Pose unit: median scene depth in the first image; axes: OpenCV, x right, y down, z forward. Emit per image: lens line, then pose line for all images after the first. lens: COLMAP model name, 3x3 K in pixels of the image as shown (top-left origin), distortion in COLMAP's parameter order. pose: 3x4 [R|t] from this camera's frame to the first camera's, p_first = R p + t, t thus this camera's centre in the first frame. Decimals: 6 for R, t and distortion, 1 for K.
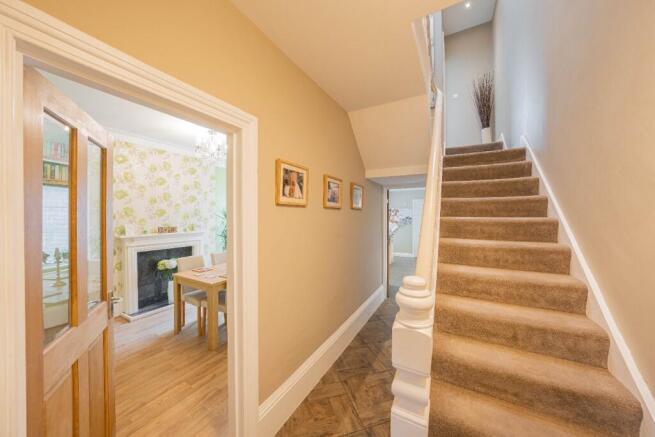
lens RADIAL K [[224.6, 0, 326.9], [0, 224.6, 216.0], [0, 0, 1]] dist [-0.025335, 0.003281]
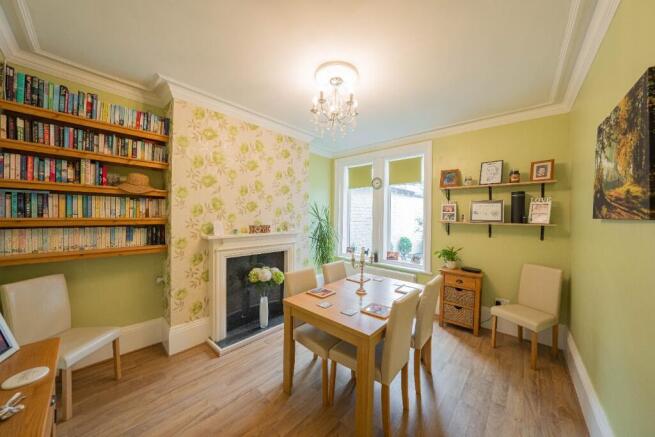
lens RADIAL K [[224.6, 0, 324.9], [0, 224.6, 215.8], [0, 0, 1]] dist [-0.025335, 0.003281]
pose [[0.975239, 0.012147, -0.220818, -0.352291], [-0.013449, 0.999900, -0.004393, 0.018888], [0.220742, 0.007254, 0.975305, 0.319734]]
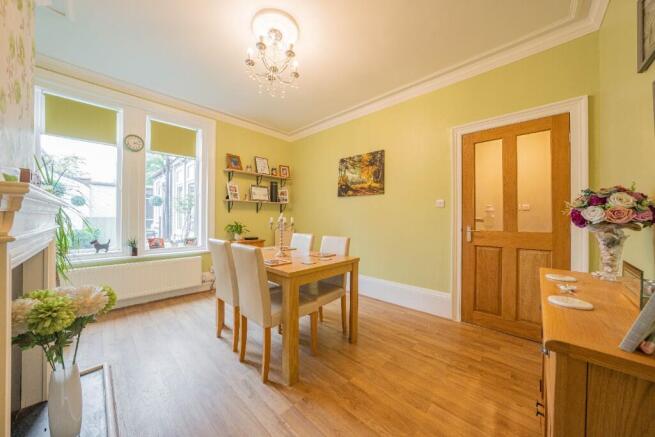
lens RADIAL K [[224.6, 0, 325.2], [0, 224.6, 218.5], [0, 0, 1]] dist [-0.025335, 0.003281]
pose [[0.242737, -0.005289, 0.970078, -0.945068], [-0.000797, 0.999984, 0.005651, 0.108363], [-0.970092, -0.002145, 0.242729, 0.641120]]
